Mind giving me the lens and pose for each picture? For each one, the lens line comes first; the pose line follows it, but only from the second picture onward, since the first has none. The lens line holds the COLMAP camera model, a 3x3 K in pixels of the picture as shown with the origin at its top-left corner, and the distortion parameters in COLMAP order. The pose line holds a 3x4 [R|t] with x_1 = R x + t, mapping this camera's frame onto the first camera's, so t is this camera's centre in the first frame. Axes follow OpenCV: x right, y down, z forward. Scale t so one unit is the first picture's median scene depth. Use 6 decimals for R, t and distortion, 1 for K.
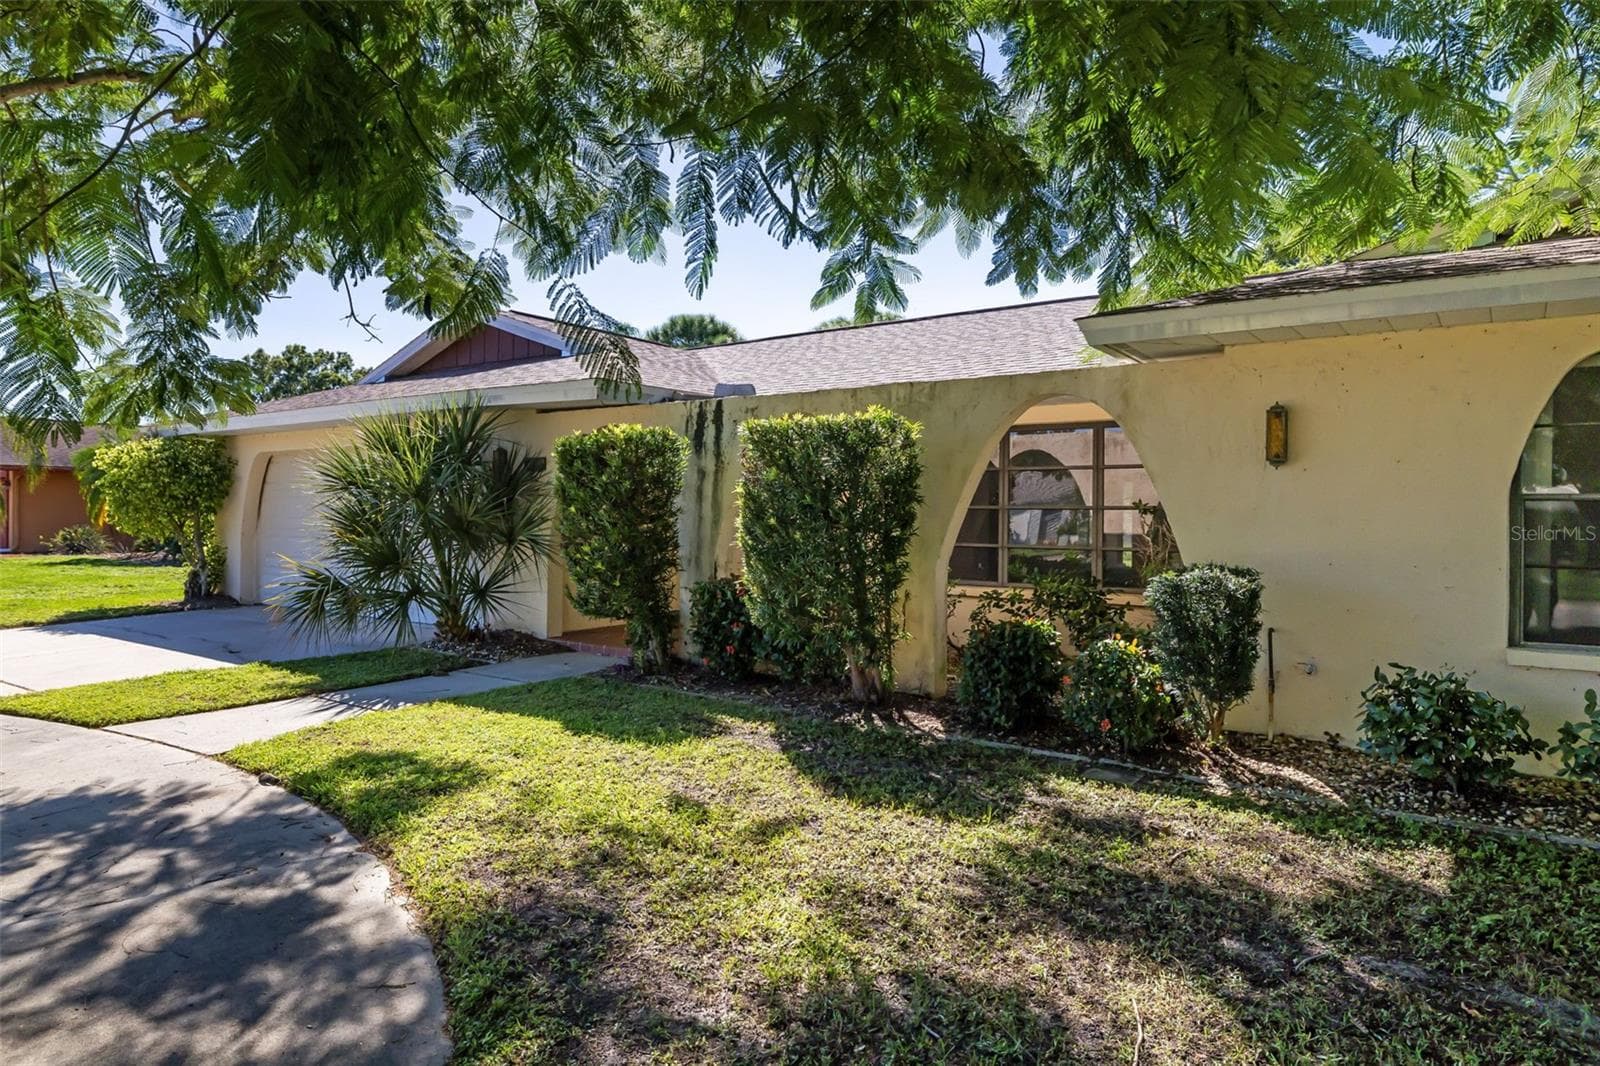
lens RADIAL K [[849.4, 0, 843.2], [0, 849.4, 517.5], [0, 0, 1]] dist [-0.001674, -0.000465]
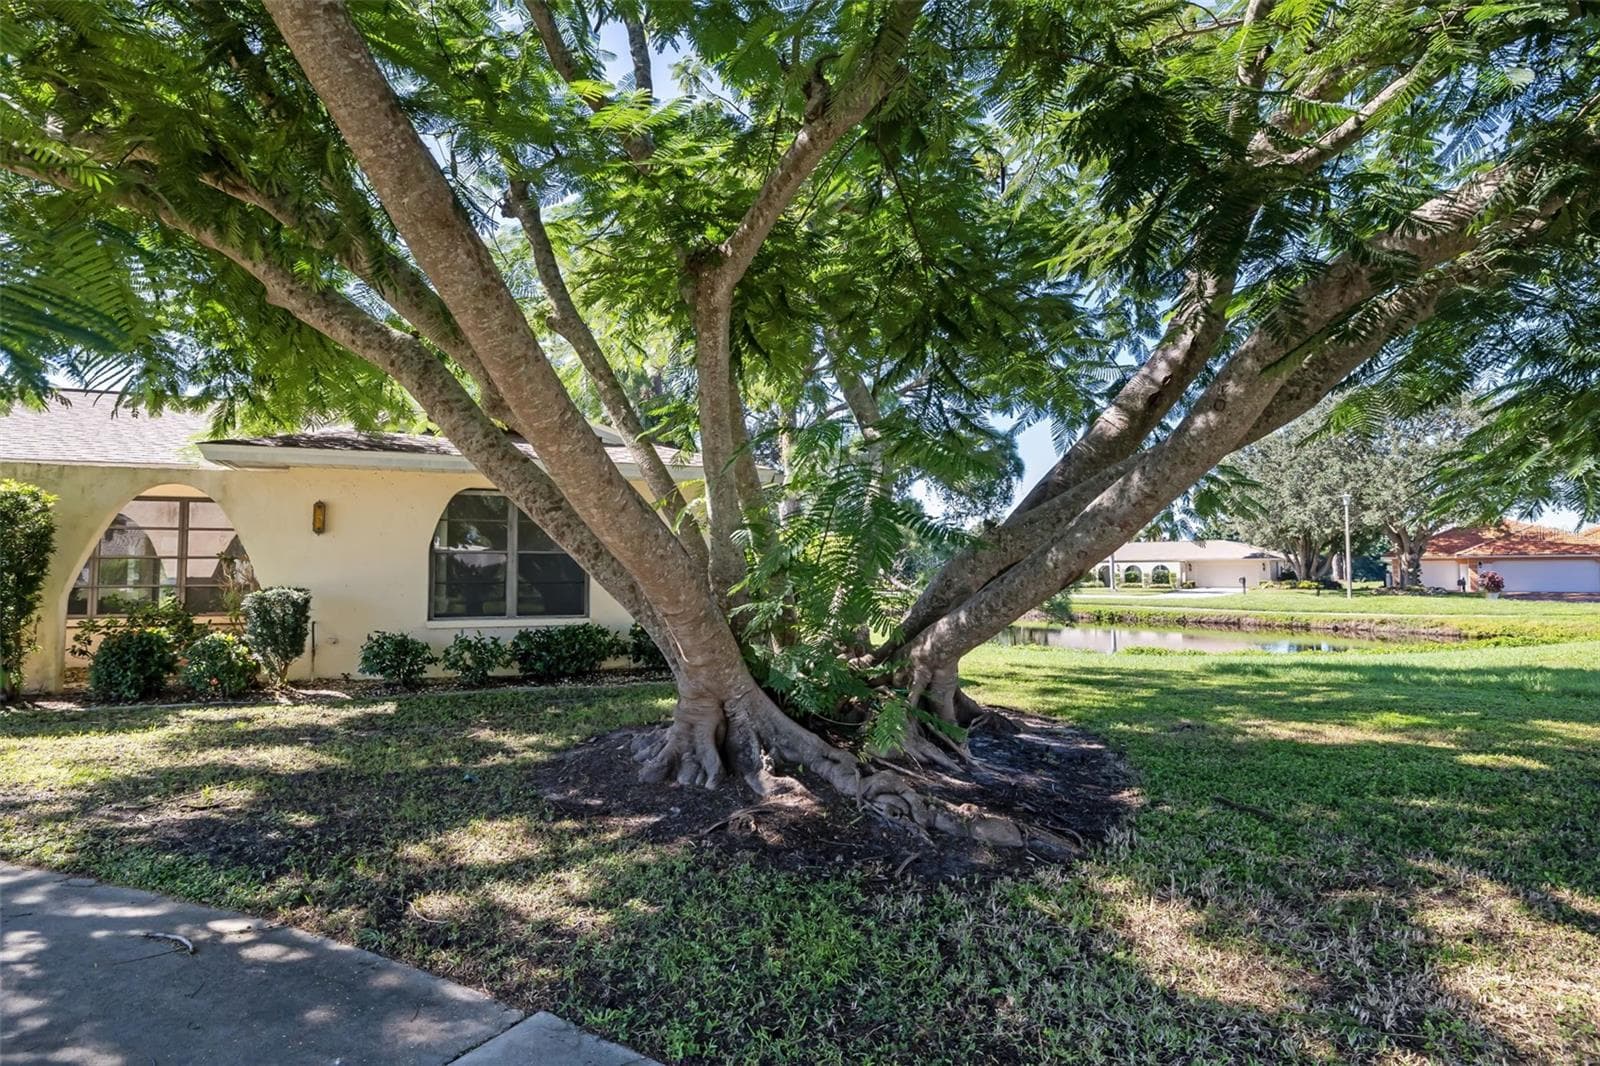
lens RADIAL K [[849.4, 0, 843.2], [0, 849.4, 517.5], [0, 0, 1]] dist [-0.001674, -0.000465]
pose [[0.490323, 0.046712, 0.870288, -0.508317], [0.013443, 0.998038, -0.061143, 0.029972], [-0.871437, 0.041680, 0.488734, -0.849172]]
